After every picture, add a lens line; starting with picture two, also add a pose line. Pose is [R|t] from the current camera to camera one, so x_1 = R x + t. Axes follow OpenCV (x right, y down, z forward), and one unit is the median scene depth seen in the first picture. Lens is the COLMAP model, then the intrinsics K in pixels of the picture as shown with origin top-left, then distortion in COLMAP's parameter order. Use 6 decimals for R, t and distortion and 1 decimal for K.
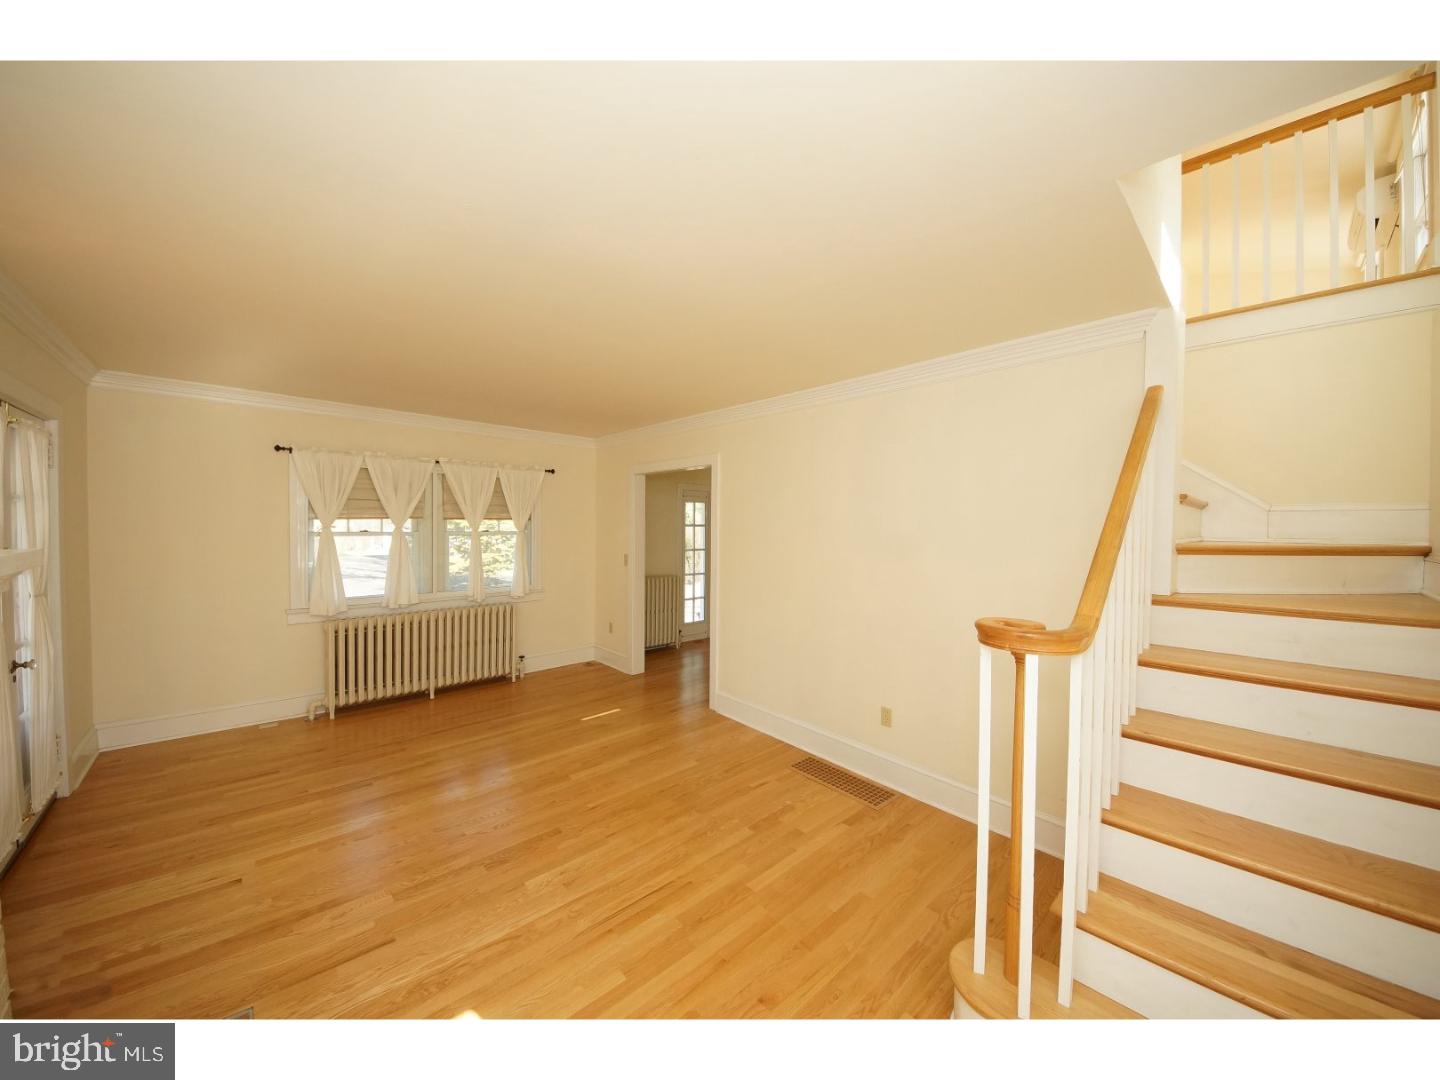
lens RADIAL K [[525.5, 0, 719.6], [0, 525.5, 532.5], [0, 0, 1]] dist [-0.000118, -0.000111]
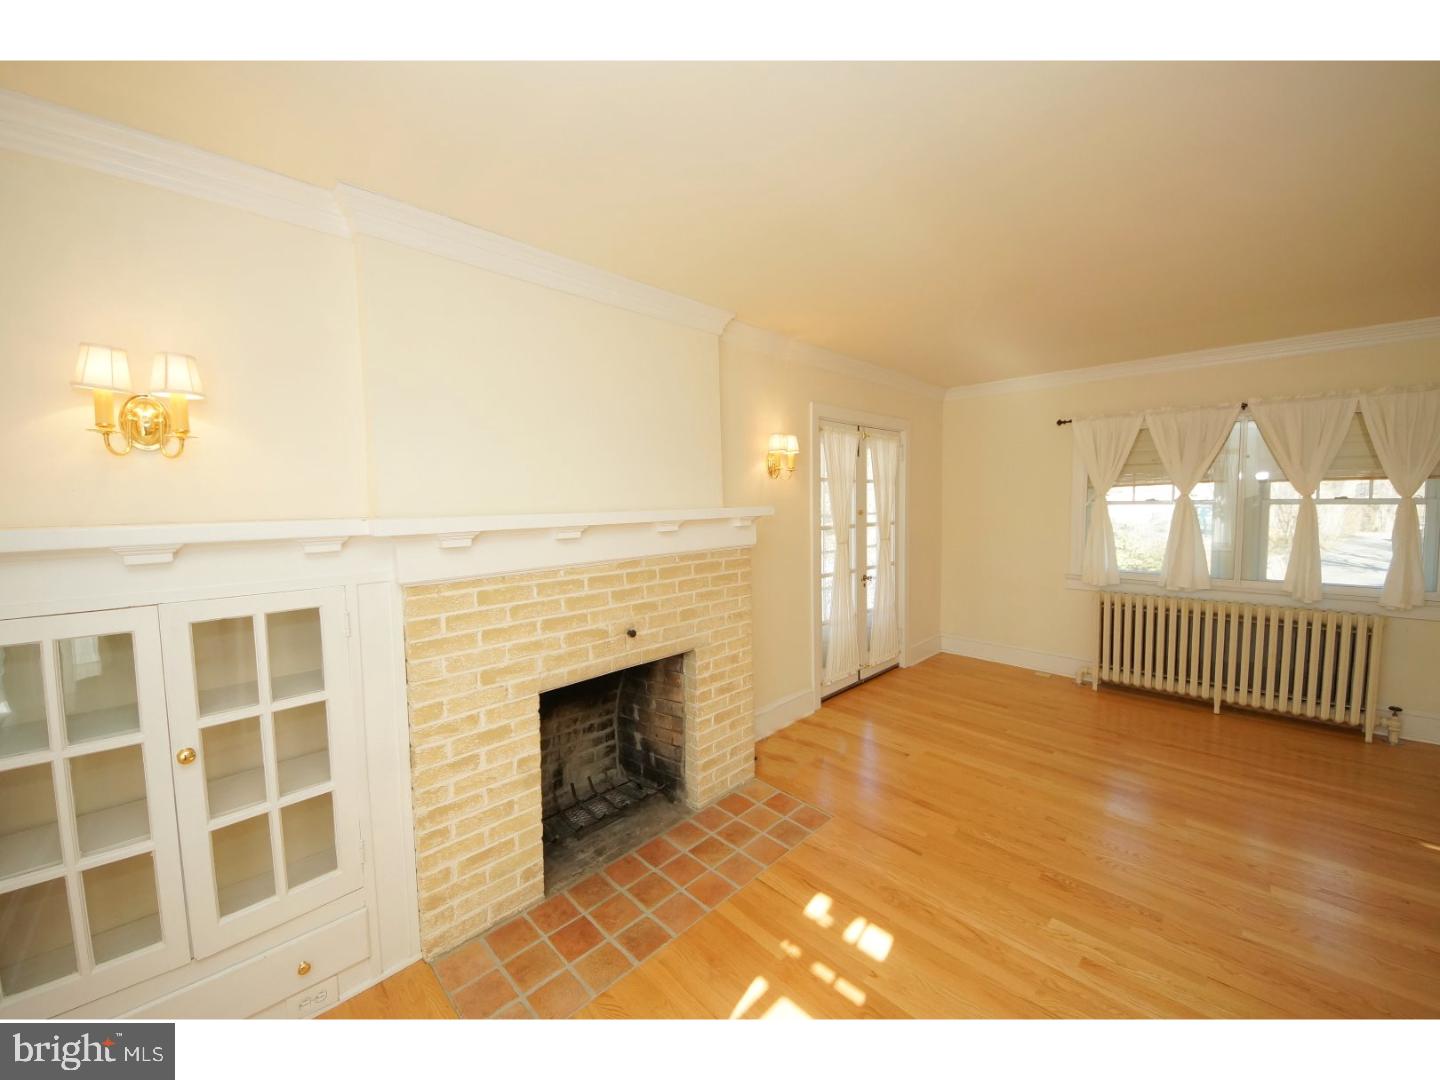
lens RADIAL K [[552.2, 0, 725.5], [0, 552.2, 543.4], [0, 0, 1]] dist [-0.002139, -0.000294]
pose [[0.032305, 0.064912, -0.997368, 0.272031], [-0.000574, 0.997890, 0.064927, 0.012538], [0.999478, -0.001525, 0.032274, 0.282451]]
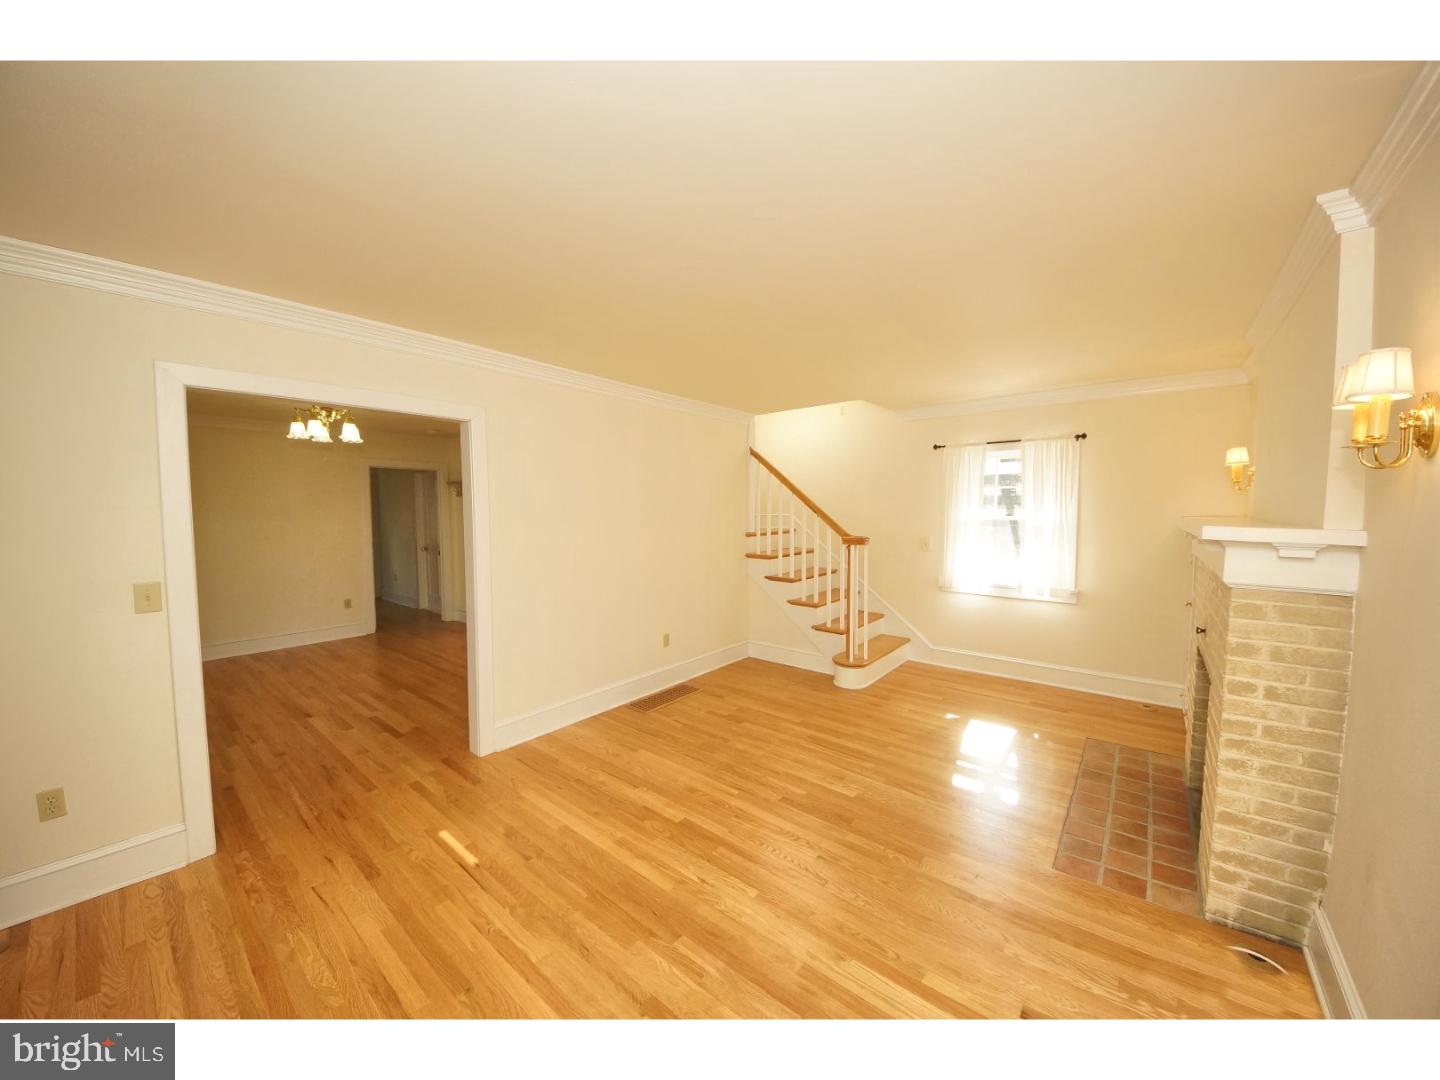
lens RADIAL K [[525.5, 0, 718.4], [0, 525.5, 535.9], [0, 0, 1]] dist [-0.000118, -0.000111]
pose [[-0.134751, -0.076317, 0.987936, -0.908499], [0.038087, 0.995894, 0.082127, -0.028988], [-0.990147, 0.048694, -0.131291, 0.881488]]
